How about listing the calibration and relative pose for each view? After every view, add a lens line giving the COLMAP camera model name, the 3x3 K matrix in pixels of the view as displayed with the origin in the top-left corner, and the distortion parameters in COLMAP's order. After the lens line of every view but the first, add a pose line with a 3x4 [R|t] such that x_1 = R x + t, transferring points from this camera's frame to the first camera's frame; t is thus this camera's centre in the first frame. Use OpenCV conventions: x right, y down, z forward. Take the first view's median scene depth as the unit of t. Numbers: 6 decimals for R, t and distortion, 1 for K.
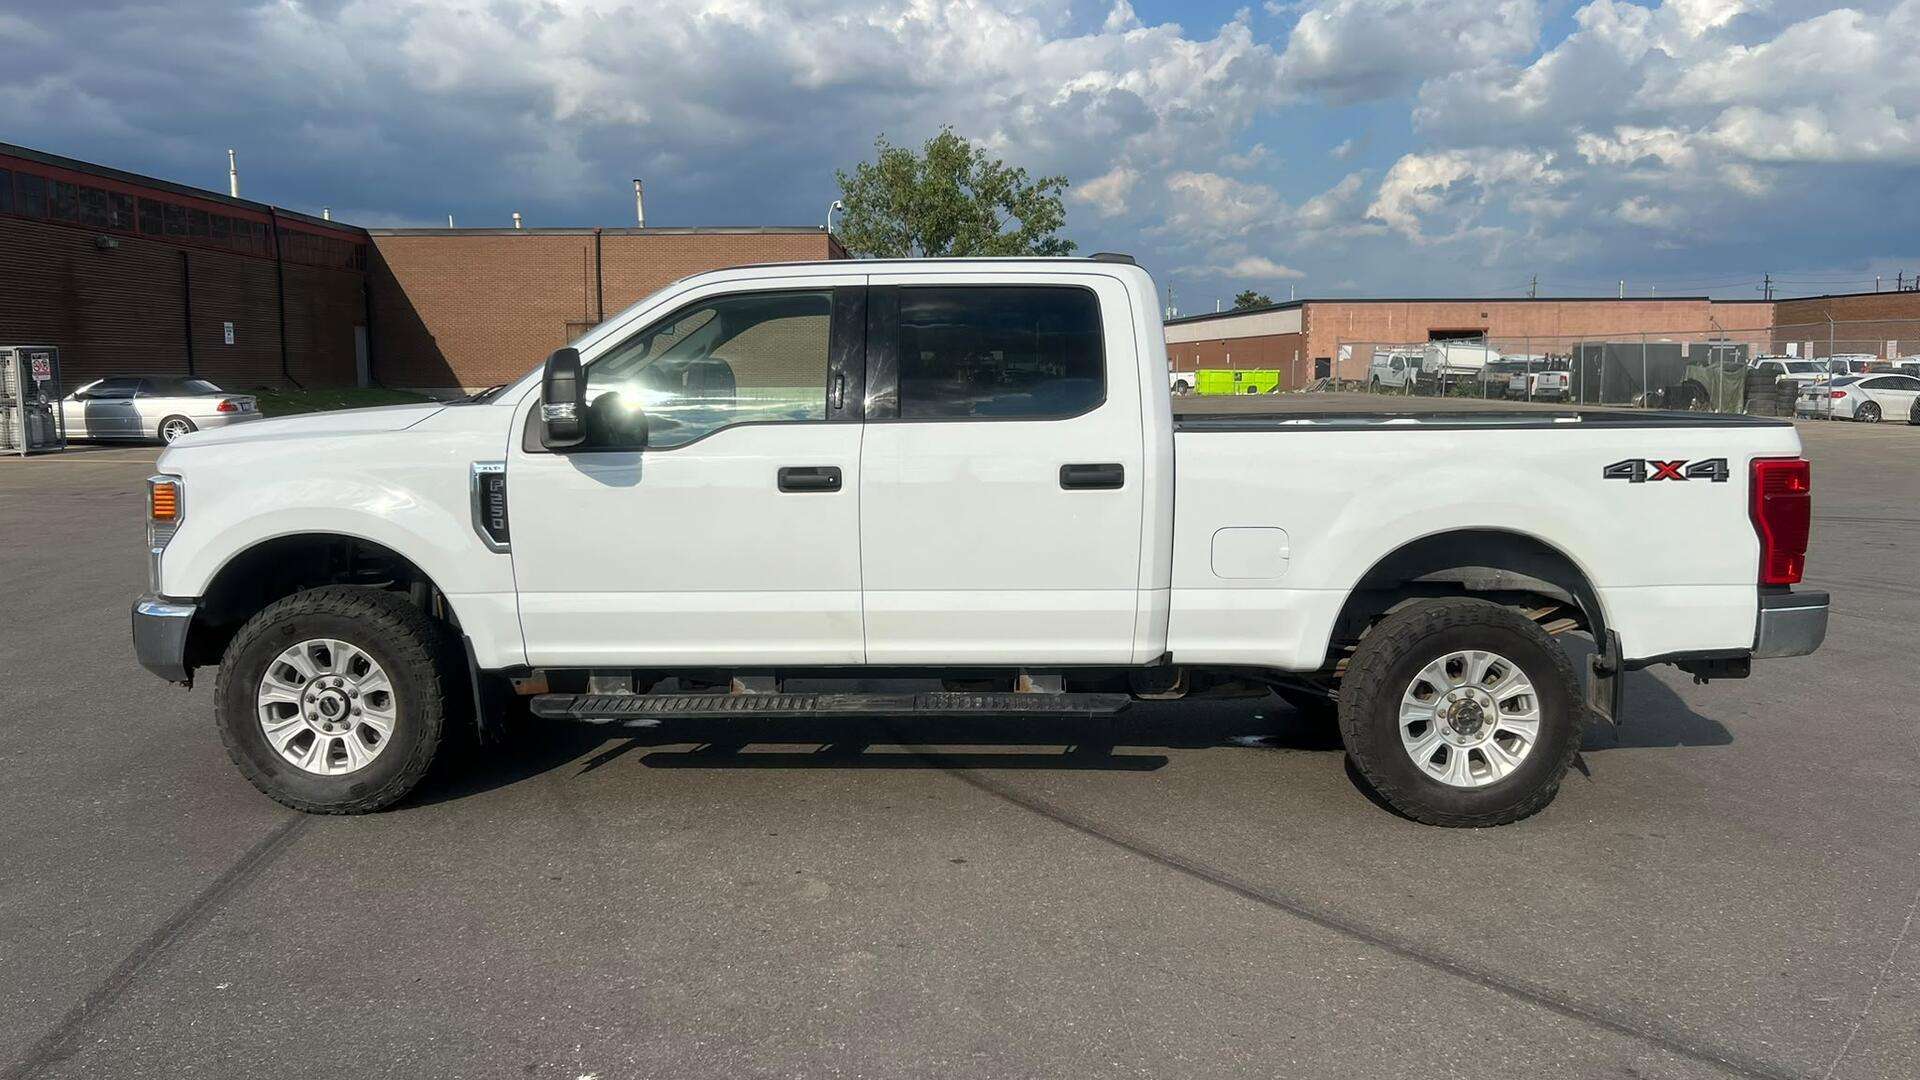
lens RADIAL K [[1495.9, 0, 957.3], [0, 1495.9, 524.8], [0, 0, 1]] dist [0.054787, -0.047812]
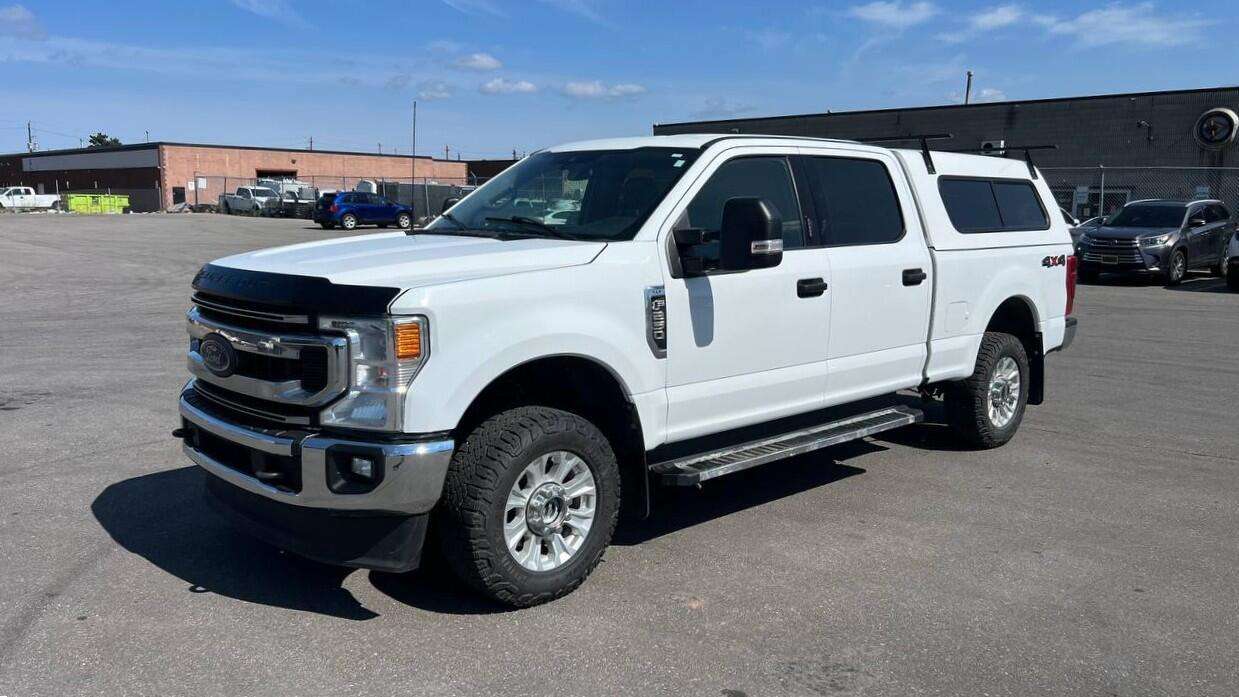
lens RADIAL K [[965.3, 0, 620.5], [0, 965.3, 345.9], [0, 0, 1]] dist [0.054787, -0.047812]
pose [[0.717263, -0.090218, 0.690937, -0.110628], [0.054300, 0.995804, 0.073656, -0.006604], [-0.694683, -0.015313, 0.719153, 0.055318]]
